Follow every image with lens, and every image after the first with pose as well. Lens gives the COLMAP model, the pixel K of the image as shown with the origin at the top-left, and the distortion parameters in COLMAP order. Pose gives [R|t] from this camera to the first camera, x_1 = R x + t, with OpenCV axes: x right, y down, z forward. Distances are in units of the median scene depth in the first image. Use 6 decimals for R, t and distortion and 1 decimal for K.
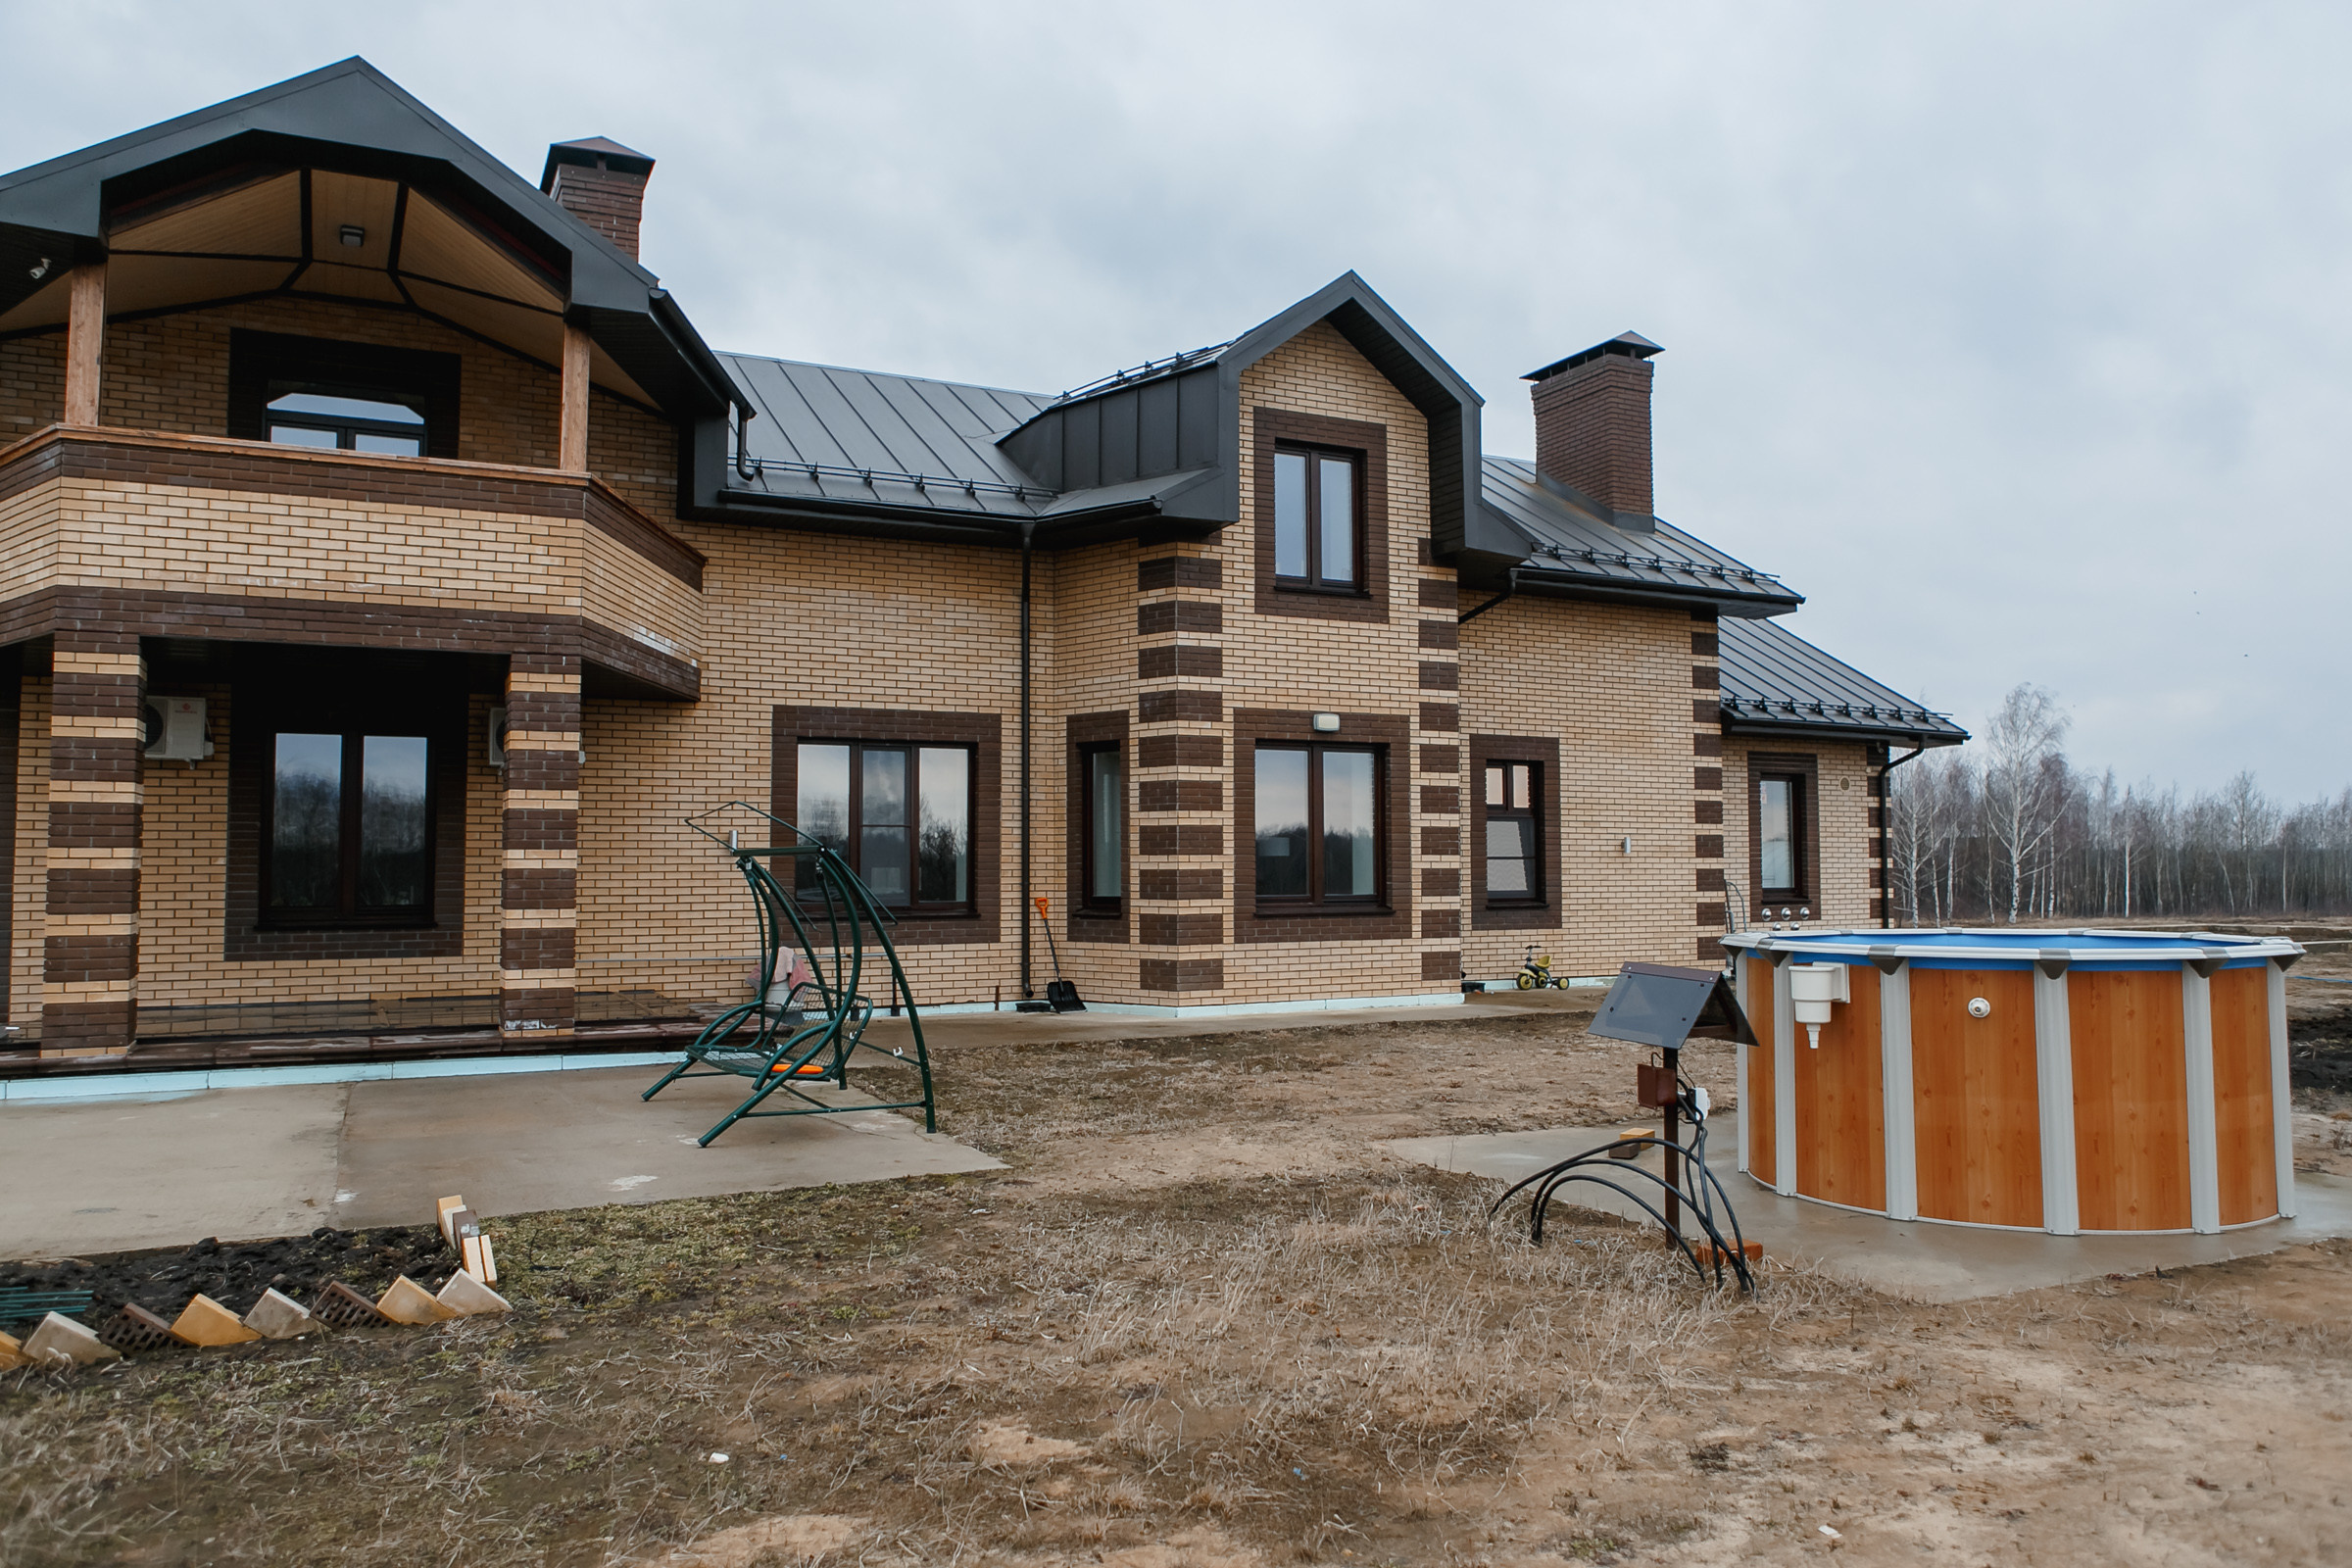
lens RADIAL K [[1680.5, 0, 1176.0], [0, 1680.5, 784.0], [0, 0, 1]] dist [-0.054259, 0.038539]
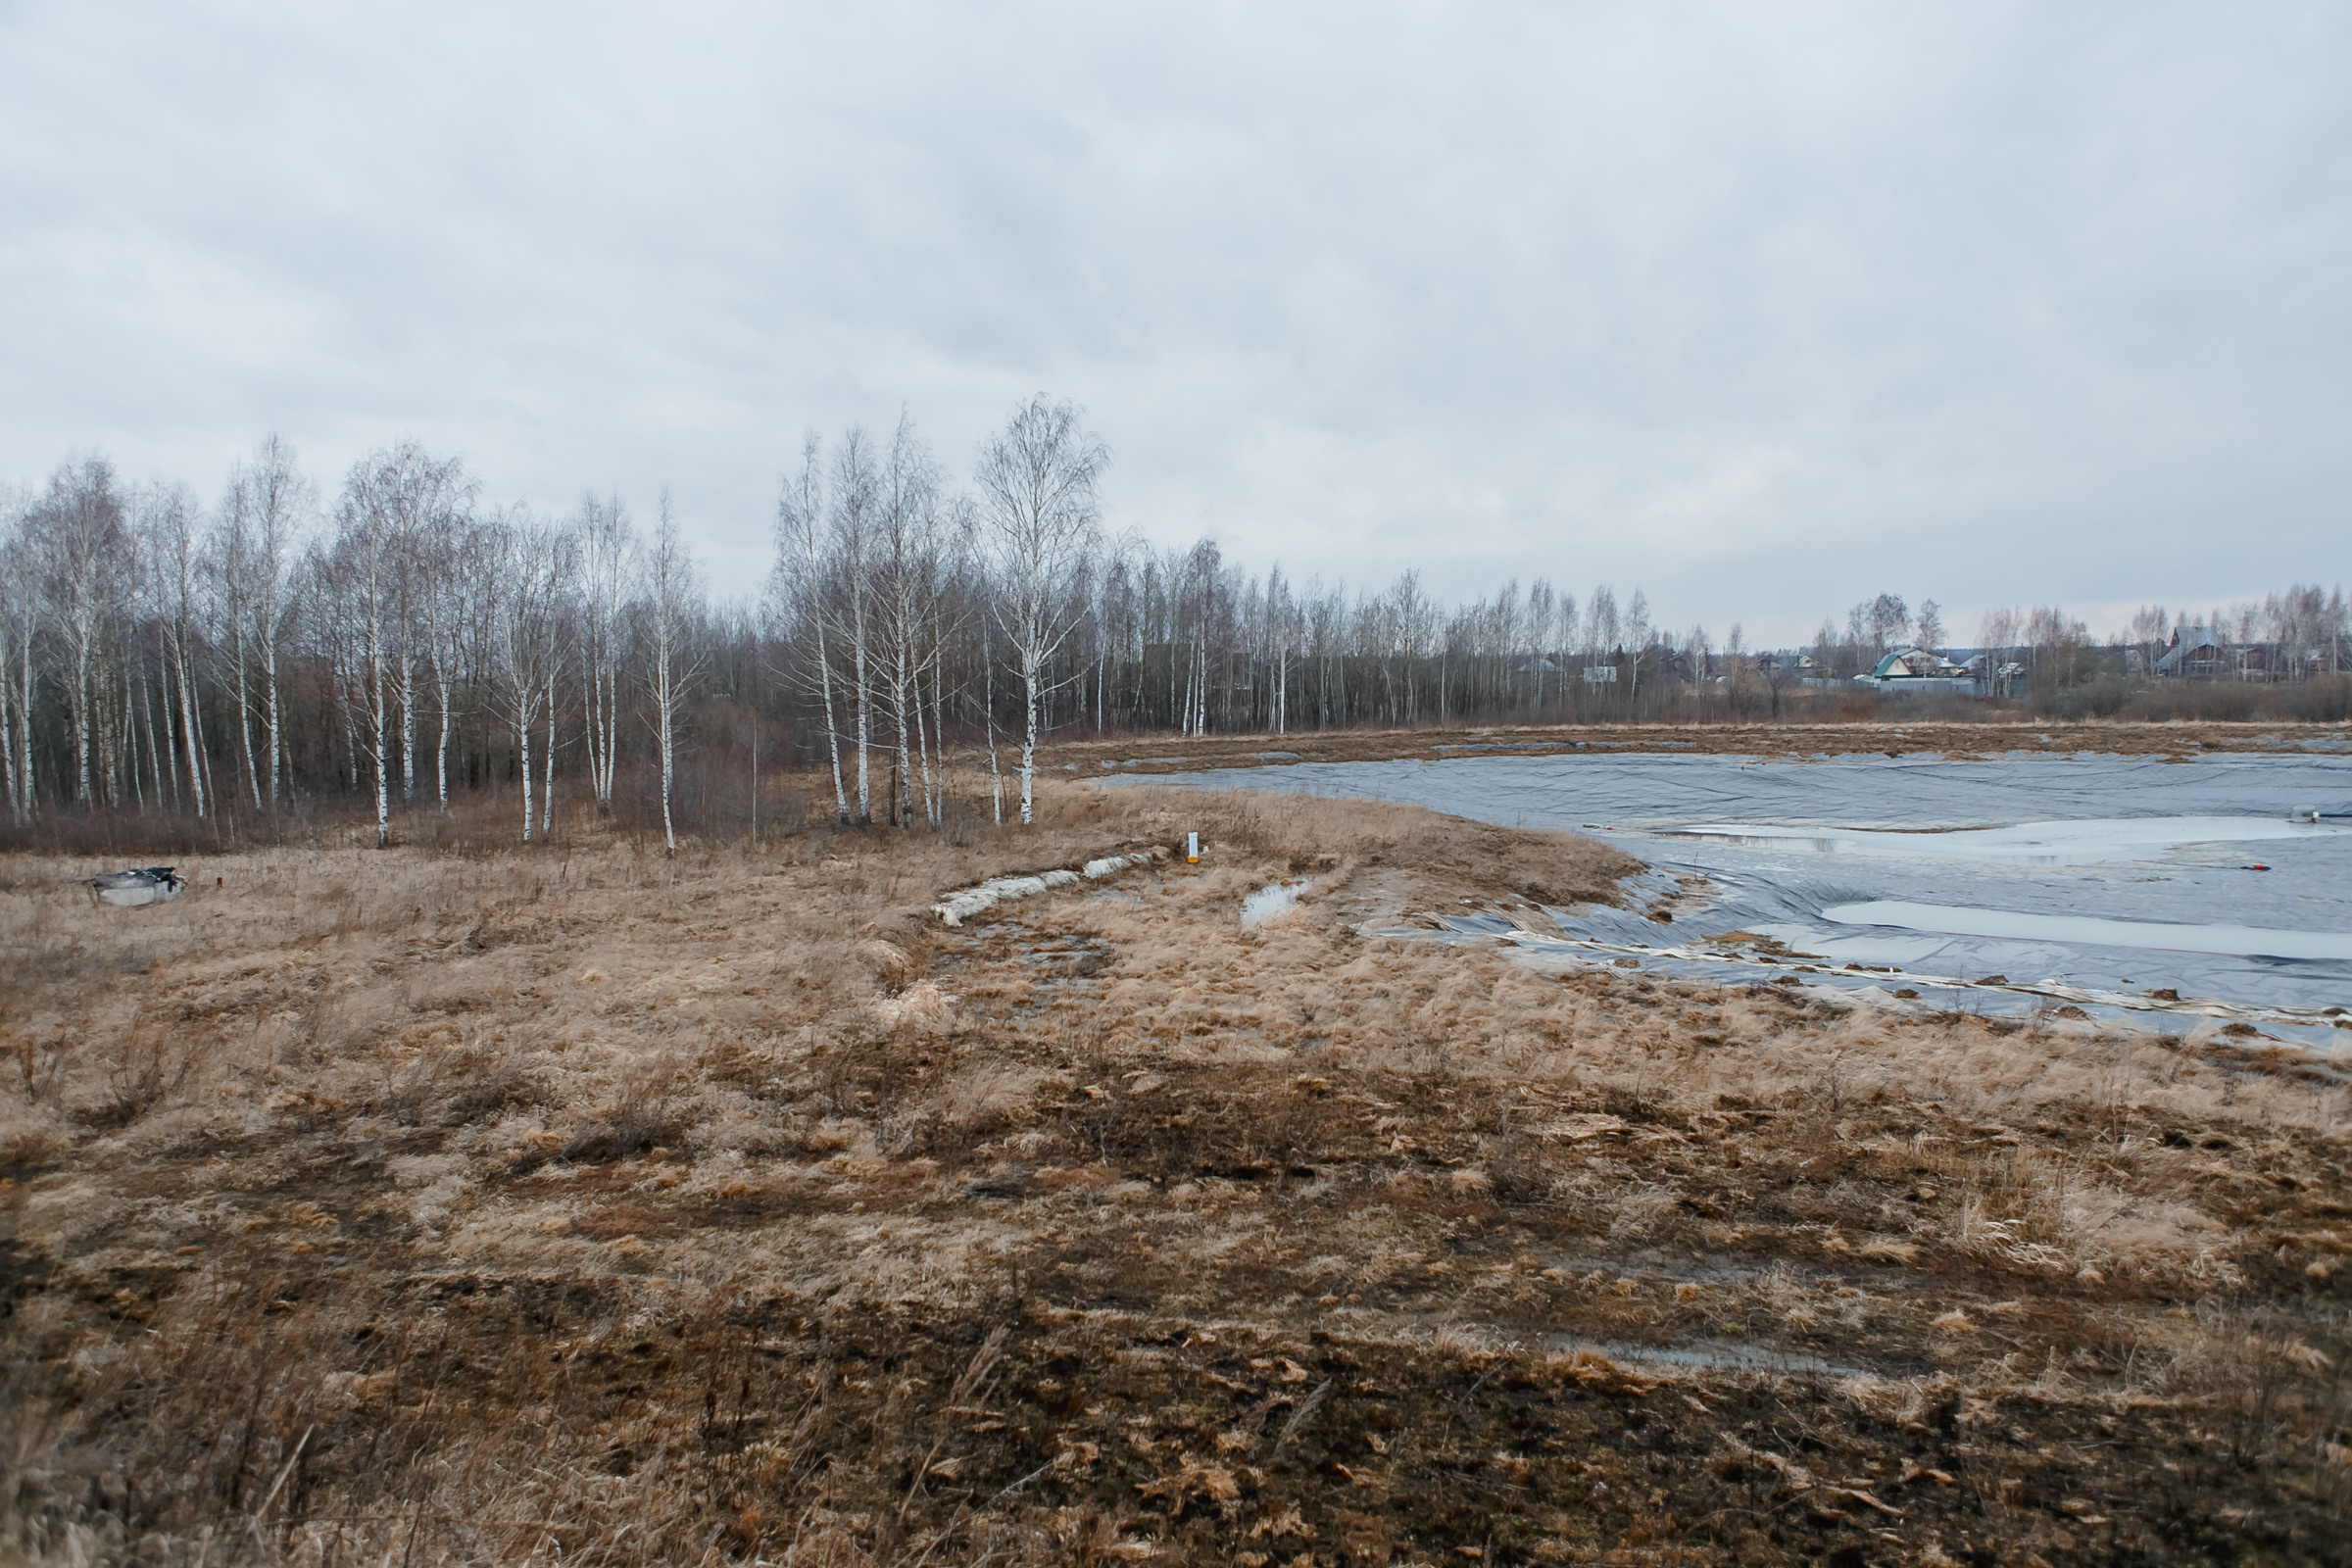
lens RADIAL K [[1608.0, 0, 1176.0], [0, 1608.0, 784.0], [0, 0, 1]] dist [-0.057684, 0.038916]
pose [[0.924944, -0.039312, 0.378066, 0.184919], [-0.004354, 0.993476, 0.113957, 0.010111], [-0.380080, -0.107050, 0.918738, 0.215908]]
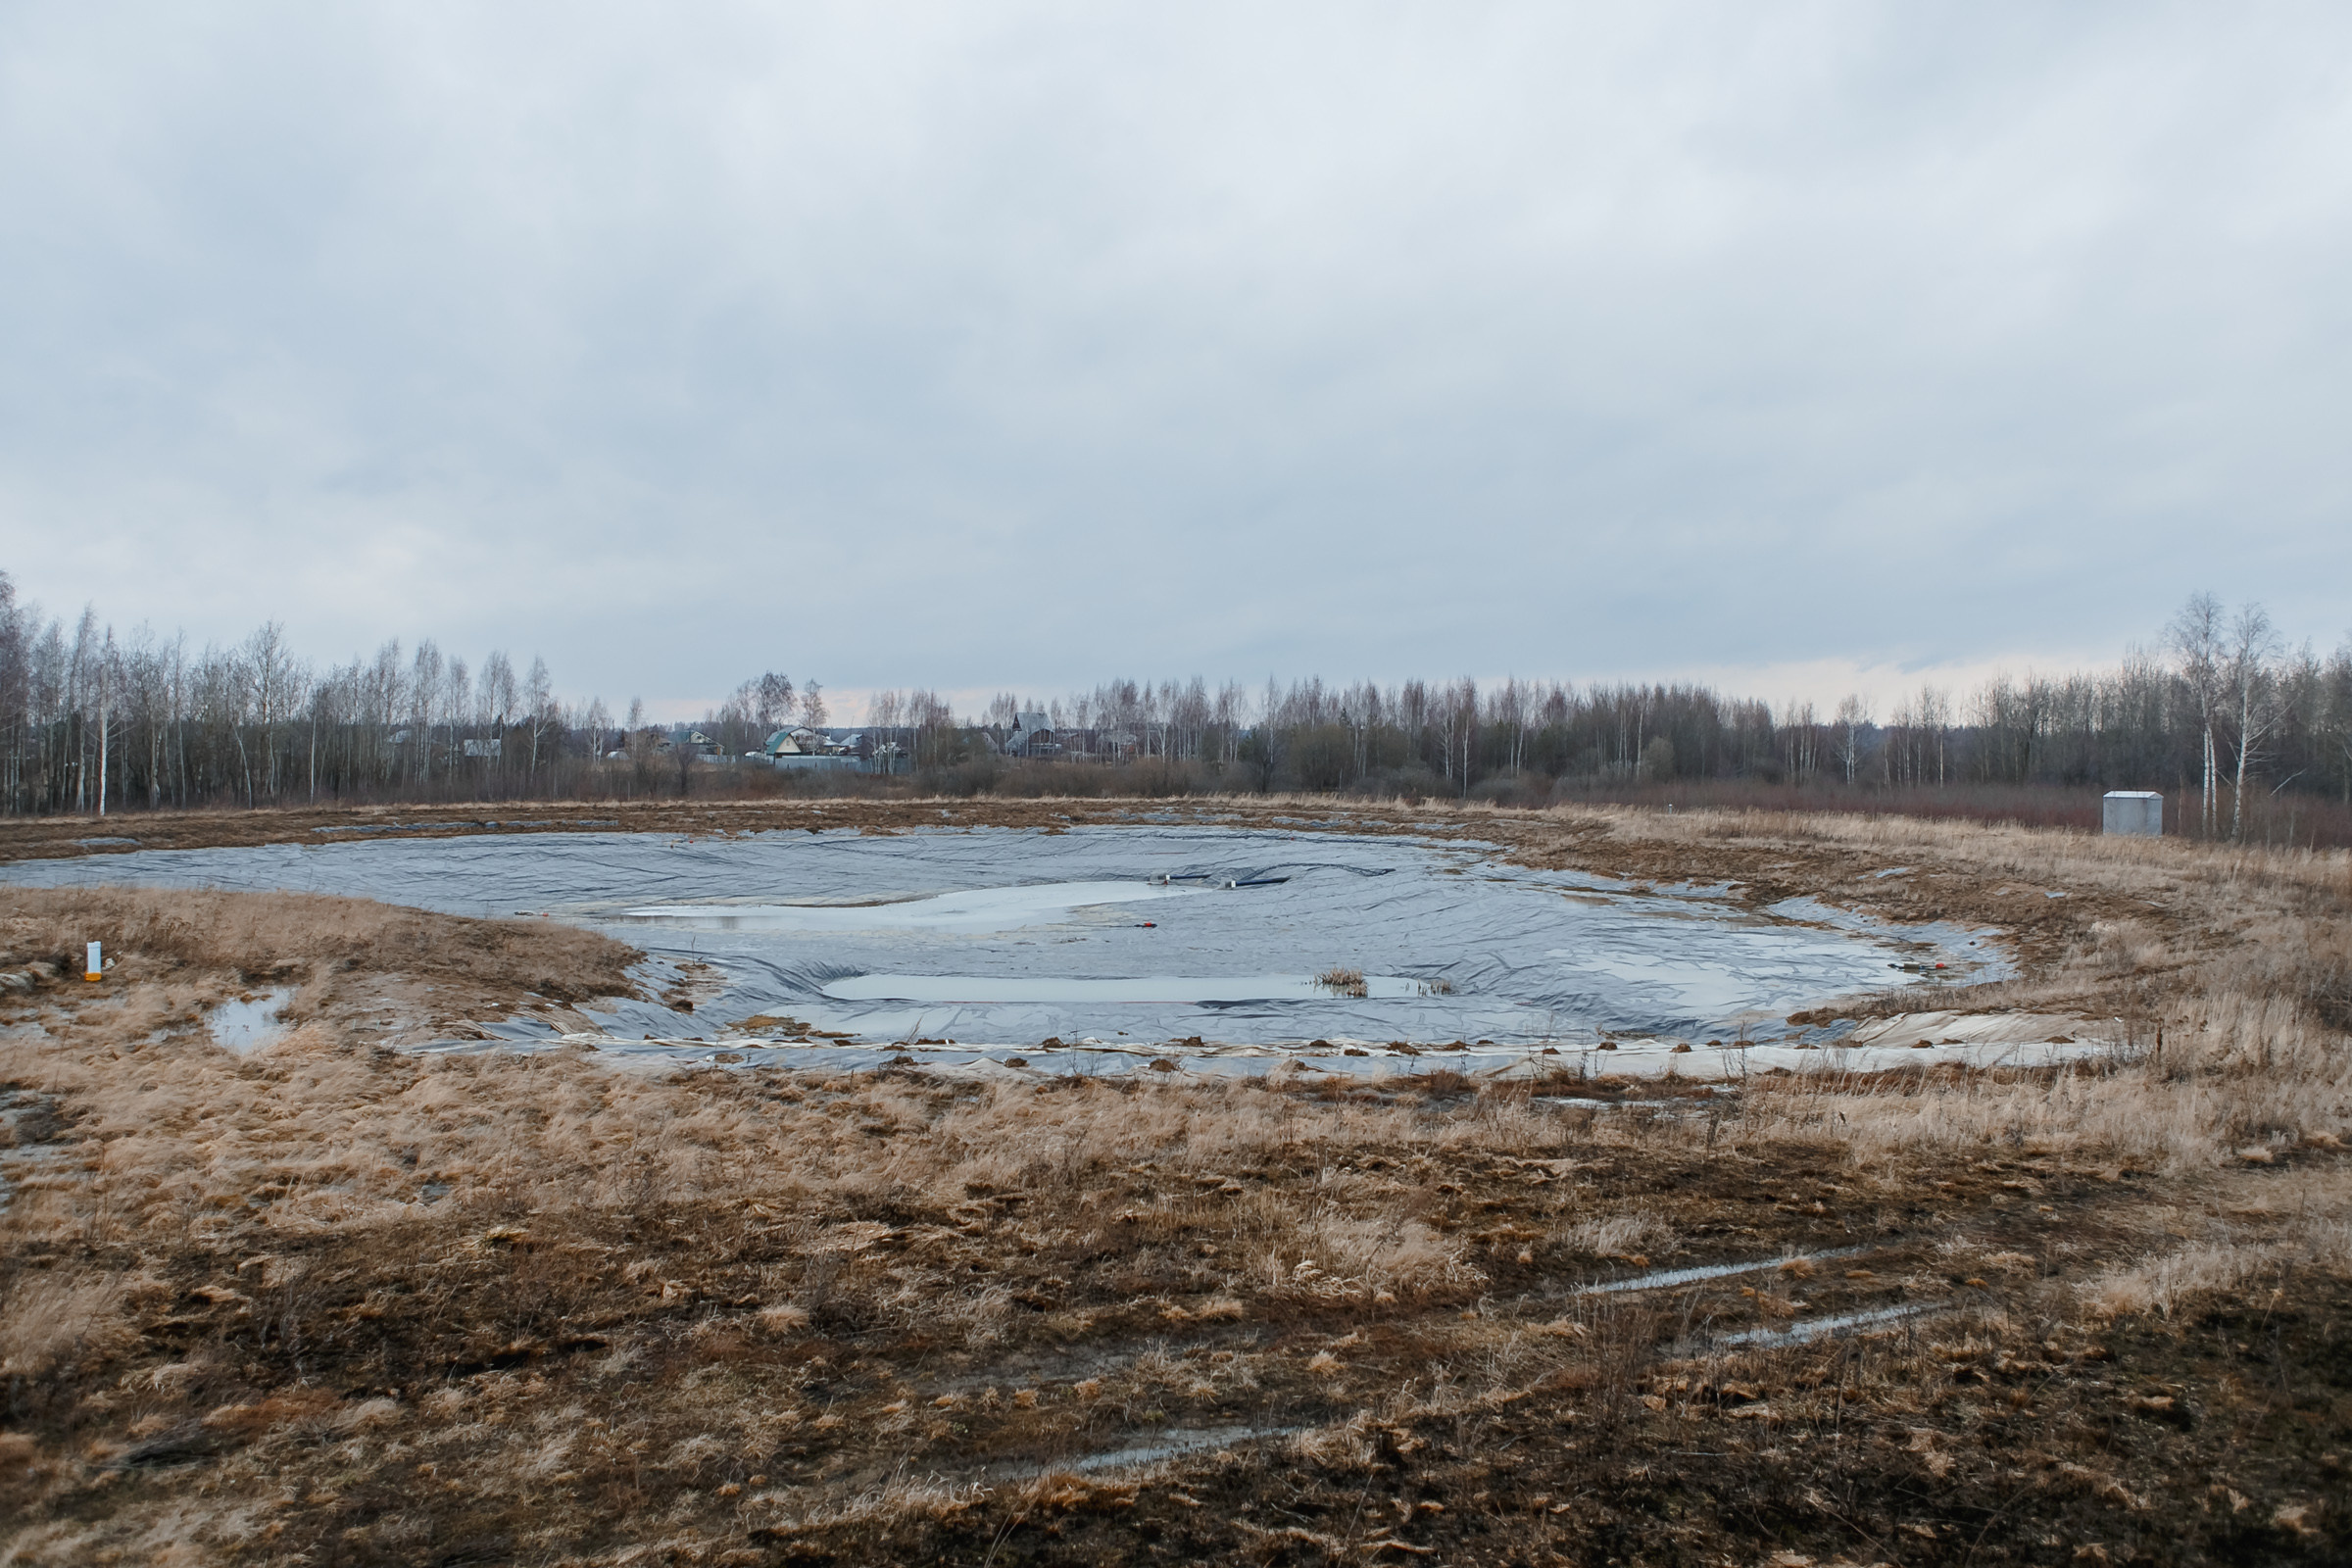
lens RADIAL K [[1680.5, 0, 1176.0], [0, 1680.5, 784.0], [0, 0, 1]] dist [-0.054259, 0.038539]
pose [[0.489310, -0.017819, 0.871928, 0.169633], [-0.048916, 0.997657, 0.047839, 0.011185], [-0.870737, -0.066060, 0.487292, 0.236276]]
